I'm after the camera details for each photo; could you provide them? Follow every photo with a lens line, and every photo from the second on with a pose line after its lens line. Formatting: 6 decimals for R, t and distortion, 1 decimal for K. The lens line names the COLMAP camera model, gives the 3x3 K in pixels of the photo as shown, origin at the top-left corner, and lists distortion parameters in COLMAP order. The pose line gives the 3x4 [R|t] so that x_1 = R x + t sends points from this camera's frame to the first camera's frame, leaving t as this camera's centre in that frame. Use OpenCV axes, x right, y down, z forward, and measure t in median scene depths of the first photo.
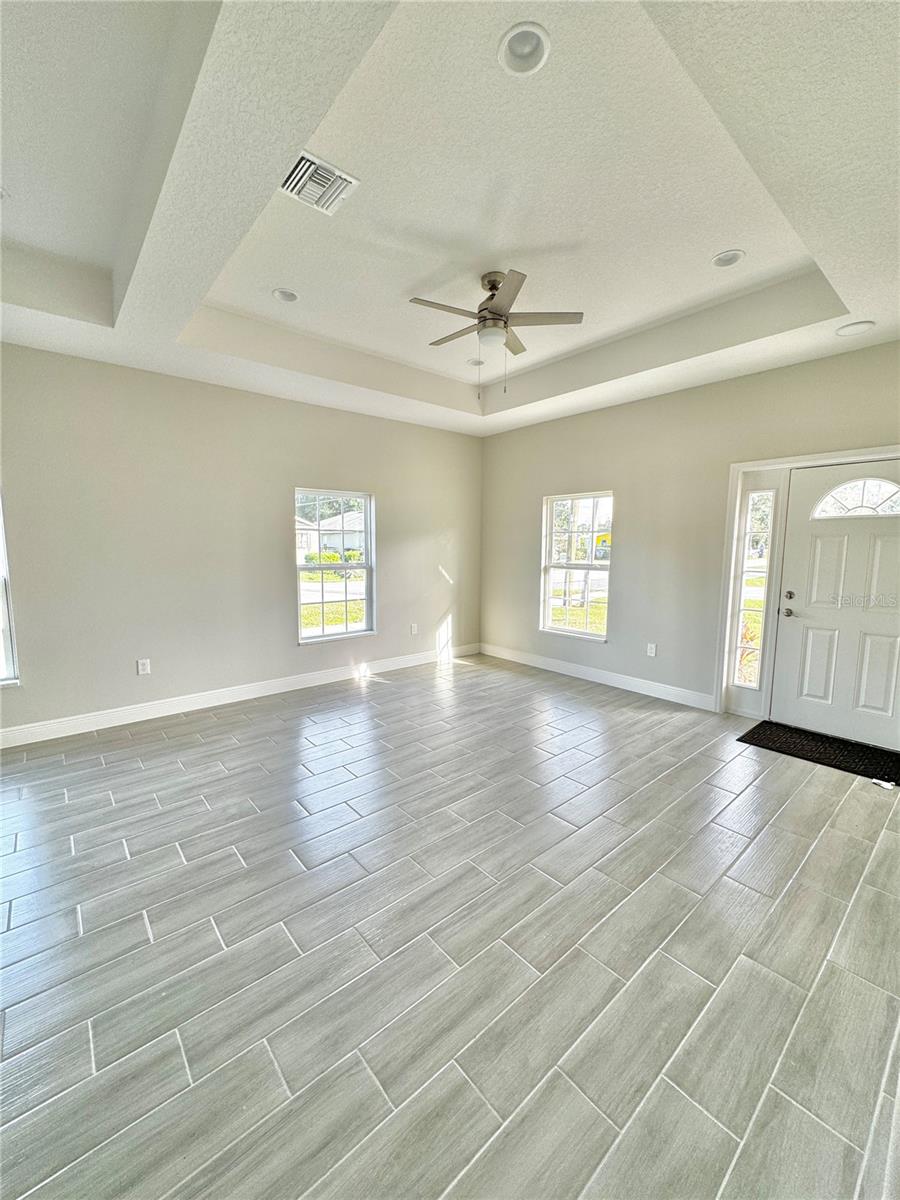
lens RADIAL K [[479.0, 0, 452.4], [0, 479.0, 600.3], [0, 0, 1]] dist [-0.000357, 0.000046]
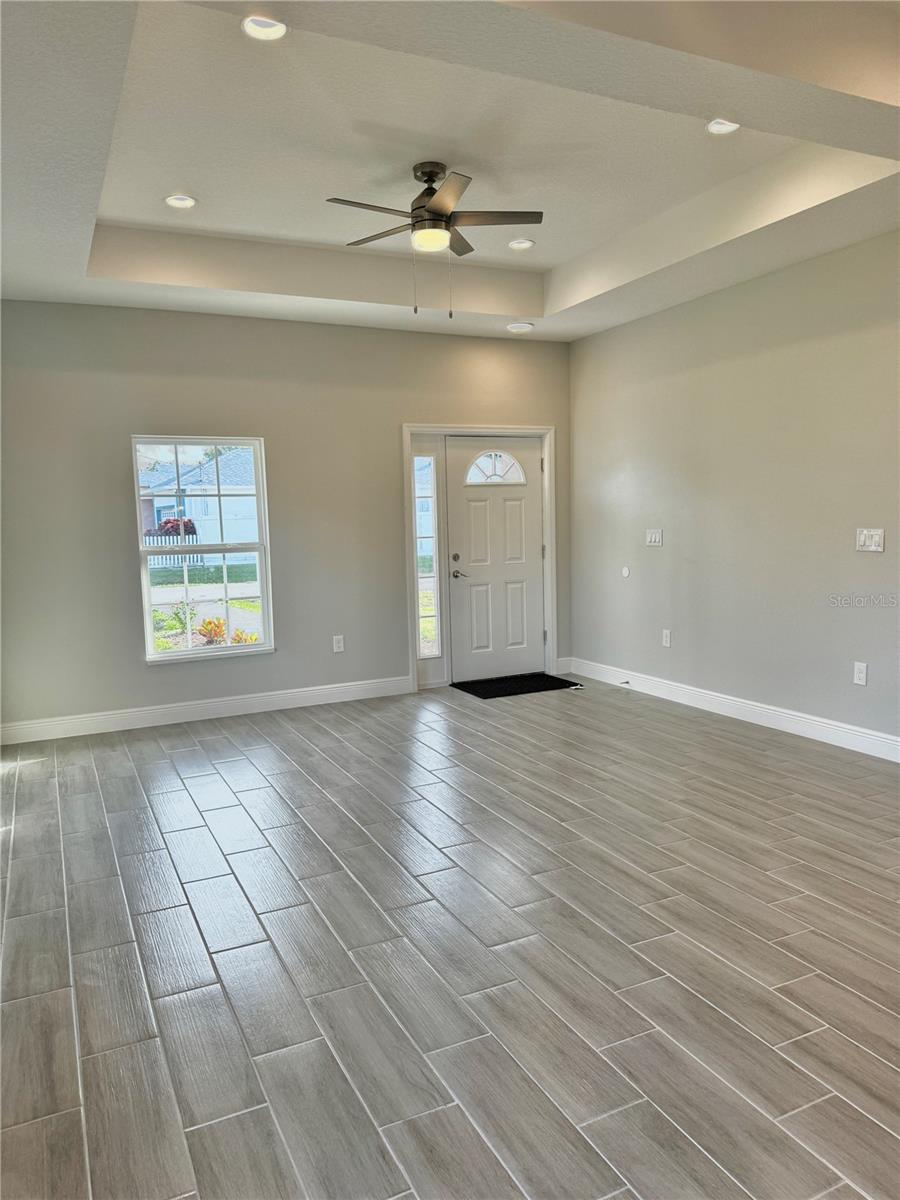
lens RADIAL K [[840.8, 0, 450.0], [0, 840.8, 600.0], [0, 0, 1]] dist [0.095396, -0.107851]
pose [[0.254950, -0.107154, 0.960999, -1.034917], [0.139039, 0.987576, 0.073230, -0.053027], [-0.956906, 0.114946, 0.266681, 0.516448]]
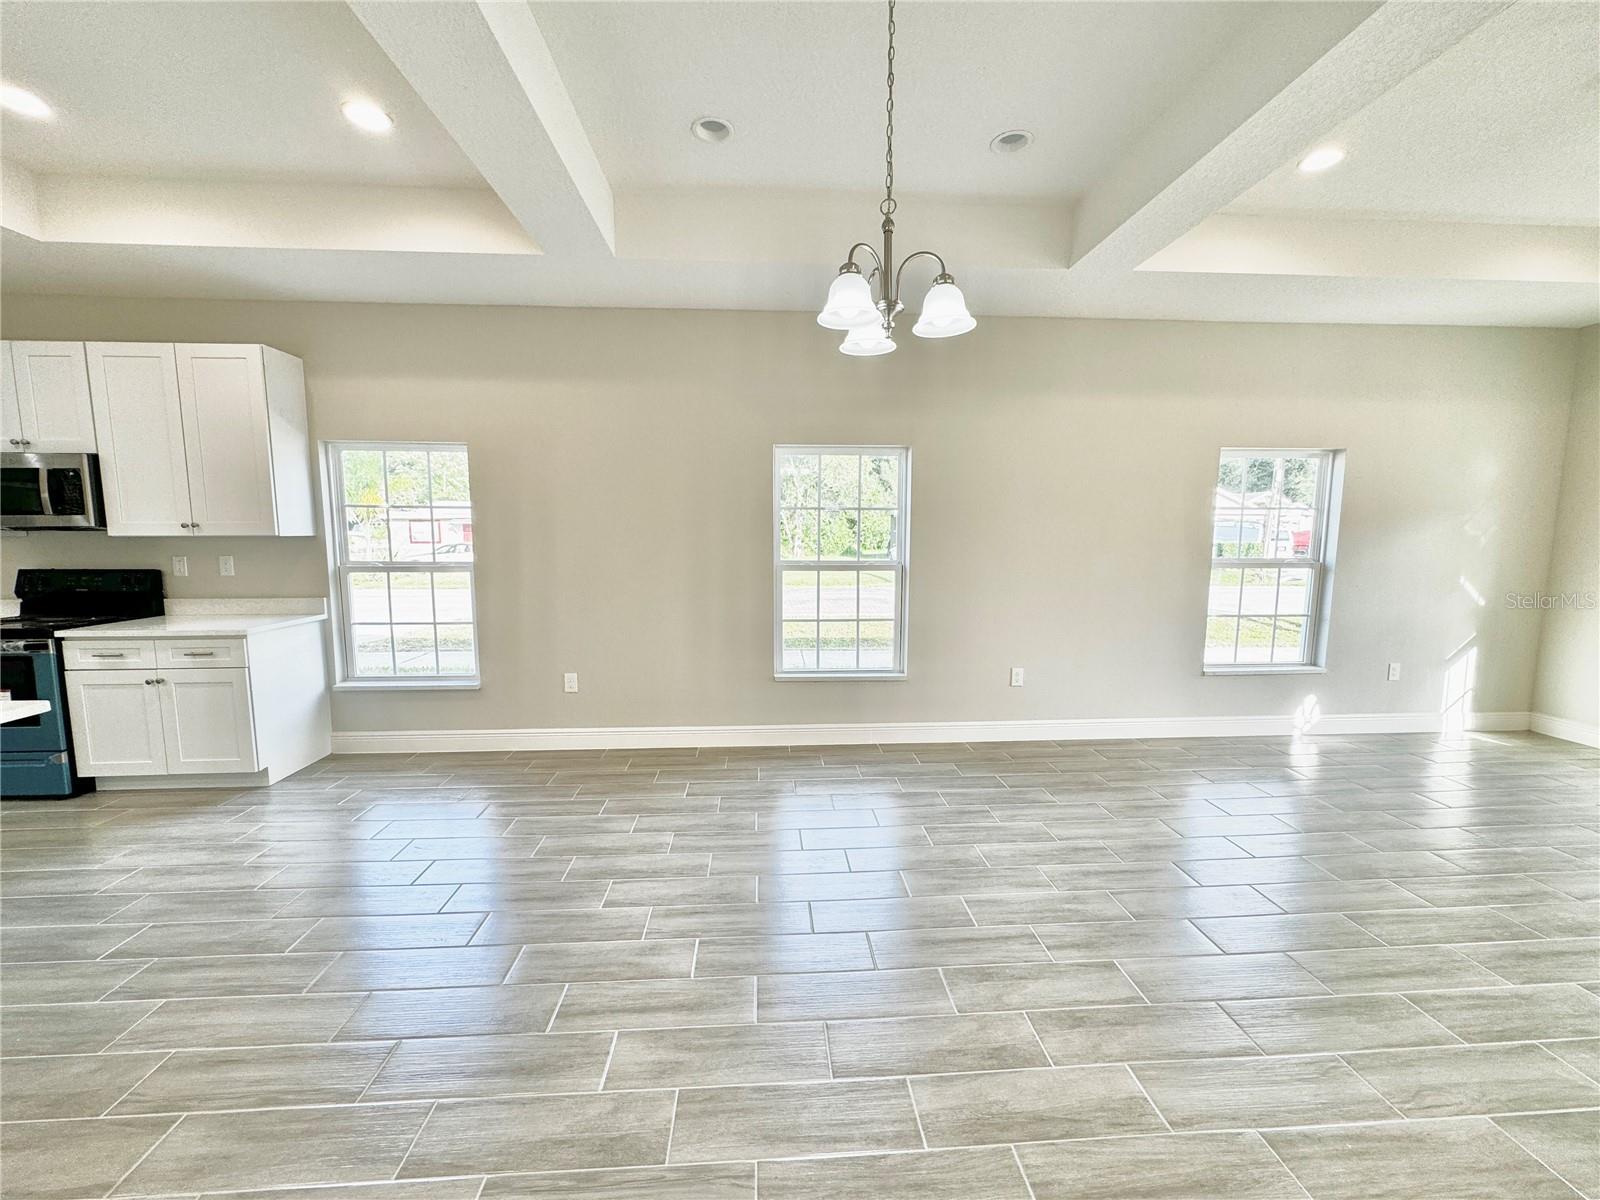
lens RADIAL K [[638.6, 0, 800.4], [0, 638.6, 594.3], [0, 0, 1]] dist [-0.000357, 0.000046]
pose [[0.799729, 0.056968, -0.597653, -0.296431], [-0.069293, 0.997594, 0.002368, 0.019462], [0.596349, 0.039520, 0.801752, -0.118723]]
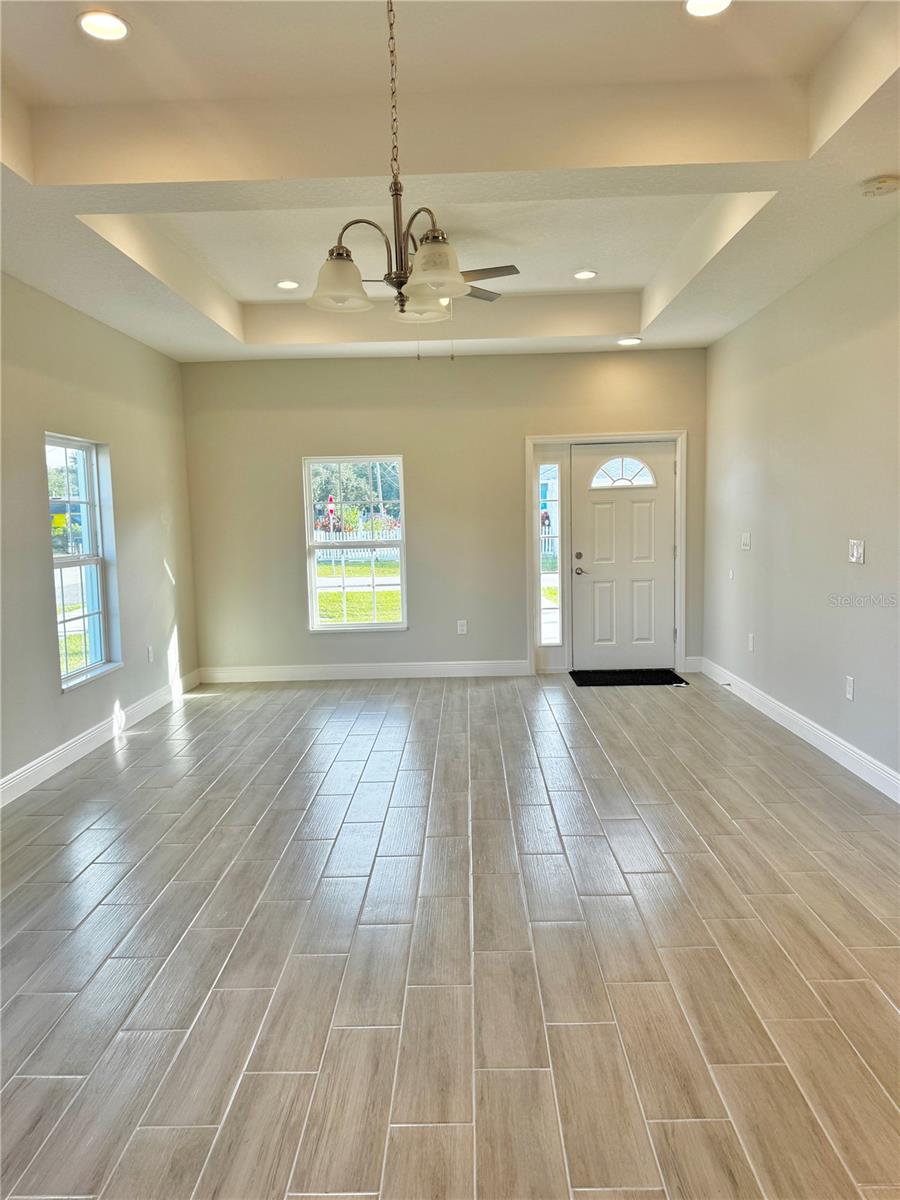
lens RADIAL K [[840.8, 0, 450.0], [0, 840.8, 600.0], [0, 0, 1]] dist [0.095396, -0.107851]
pose [[0.665904, -0.095317, 0.739924, -0.956167], [0.114490, 0.993112, 0.024896, 0.008557], [-0.737200, 0.068136, 0.672230, -0.108736]]
